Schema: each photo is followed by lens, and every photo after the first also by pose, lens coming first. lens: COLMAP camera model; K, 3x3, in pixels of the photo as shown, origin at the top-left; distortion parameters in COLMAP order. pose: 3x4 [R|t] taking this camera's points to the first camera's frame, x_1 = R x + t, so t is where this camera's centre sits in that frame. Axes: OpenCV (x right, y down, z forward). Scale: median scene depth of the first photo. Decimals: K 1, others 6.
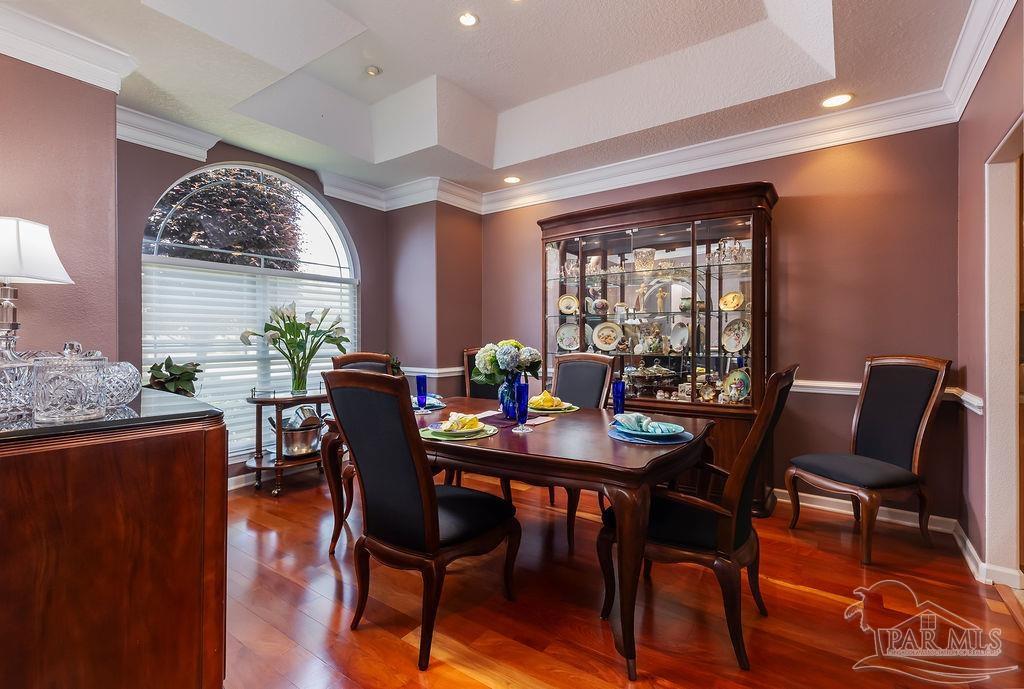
lens RADIAL K [[470.2, 0, 517.2], [0, 470.2, 338.7], [0, 0, 1]] dist [0.016207, 0.000213]
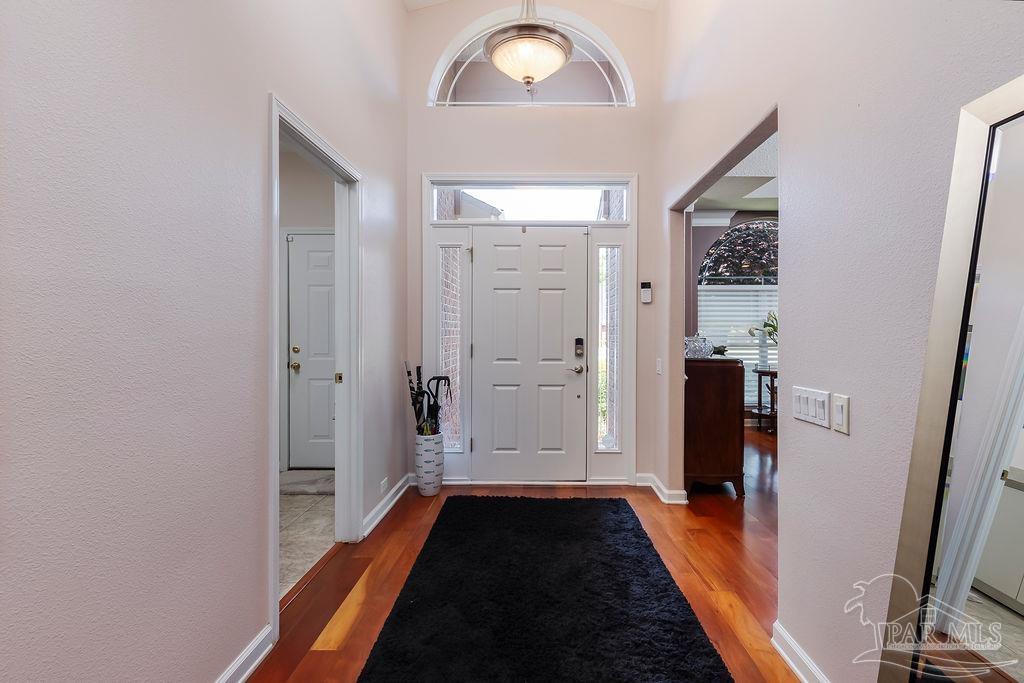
lens RADIAL K [[470.2, 0, 533.8], [0, 470.2, 329.6], [0, 0, 1]] dist [0.016207, 0.000213]
pose [[0.577083, -0.003353, -0.816678, 0.273548], [-0.005394, 0.999954, -0.007918, 0.007033], [0.816668, 0.008975, 0.577039, -0.471138]]
